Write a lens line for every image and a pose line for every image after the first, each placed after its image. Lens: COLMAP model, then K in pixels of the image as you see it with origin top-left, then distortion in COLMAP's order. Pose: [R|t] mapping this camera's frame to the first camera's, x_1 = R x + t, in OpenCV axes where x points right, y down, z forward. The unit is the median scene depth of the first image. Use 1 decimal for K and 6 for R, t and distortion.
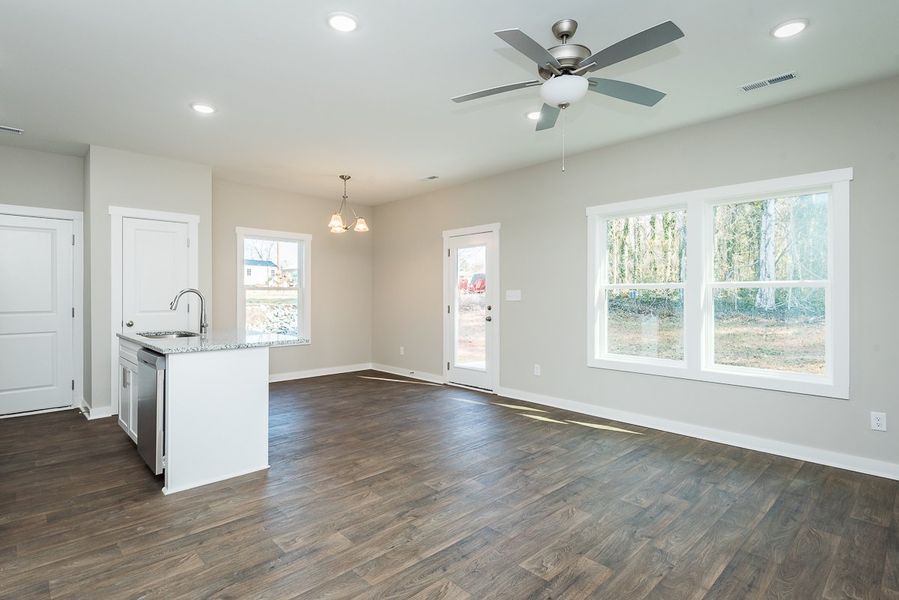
lens RADIAL K [[452.9, 0, 451.0], [0, 452.9, 293.6], [0, 0, 1]] dist [0.018842, -0.010336]
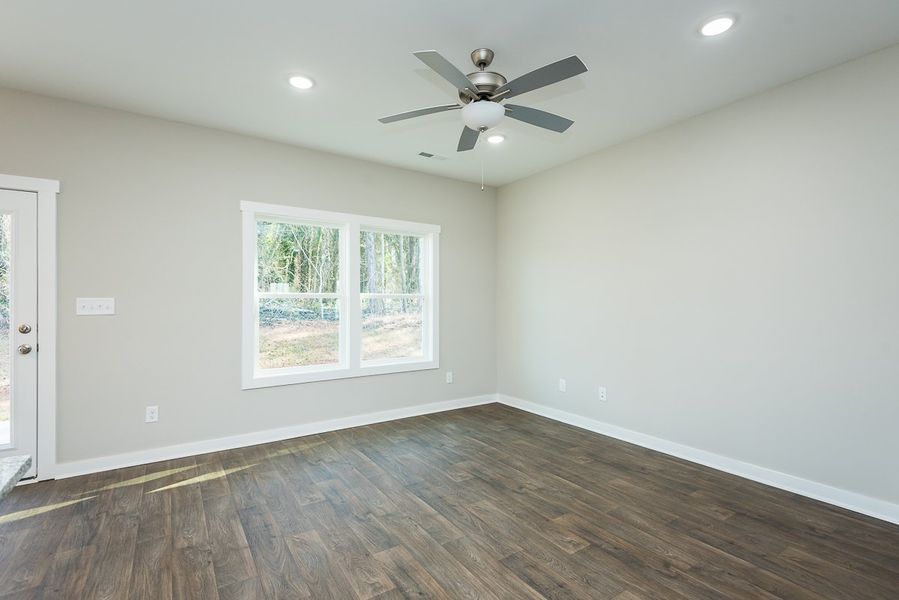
lens RADIAL K [[410.7, 0, 451.6], [0, 410.7, 296.9], [0, 0, 1]] dist [0.029198, -0.013760]
pose [[0.180531, 0.010635, 0.983512, -0.527382], [-0.001719, 0.999943, -0.010497, -0.005935], [-0.983568, 0.000205, 0.180539, 0.654342]]
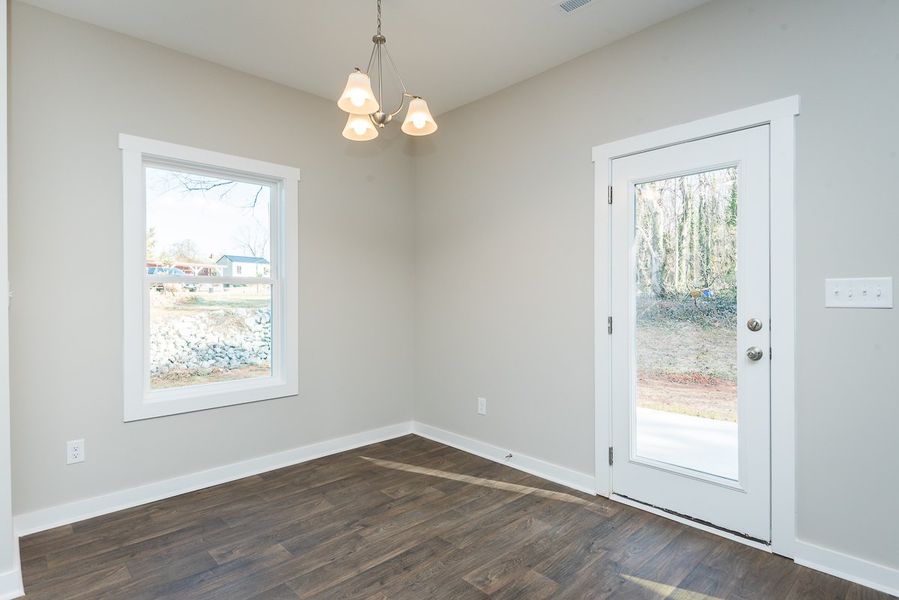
lens RADIAL K [[468.0, 0, 443.6], [0, 468.0, 297.9], [0, 0, 1]] dist [0.005517, -0.000823]
pose [[0.999857, -0.004134, -0.016406, -0.283898], [0.004326, 0.999922, 0.011678, 0.003964], [0.016356, -0.011747, 0.999797, 0.981893]]
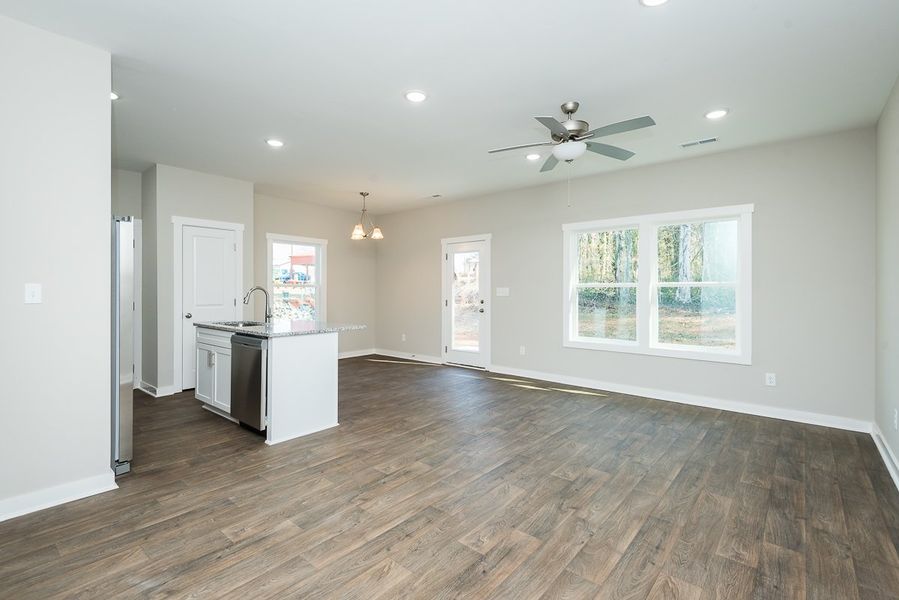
lens RADIAL K [[410.7, 0, 454.4], [0, 410.7, 287.2], [0, 0, 1]] dist [0.029198, -0.013760]
pose [[0.994407, 0.001678, 0.105606, -0.181031], [-0.001136, 0.999986, -0.005194, -0.004317], [-0.105614, 0.005045, 0.994394, -0.186640]]
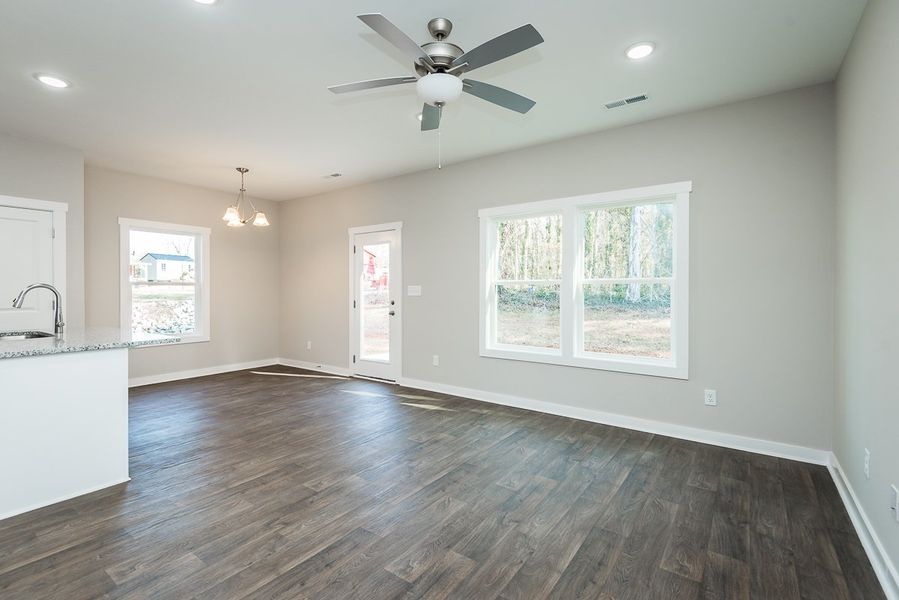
lens RADIAL K [[410.7, 0, 450.7], [0, 410.7, 291.5], [0, 0, 1]] dist [0.029198, -0.013760]
pose [[0.983665, -0.001259, 0.180005, 0.077059], [0.000045, 0.999977, 0.006749, -0.001170], [-0.180009, -0.006631, 0.983643, 0.062508]]
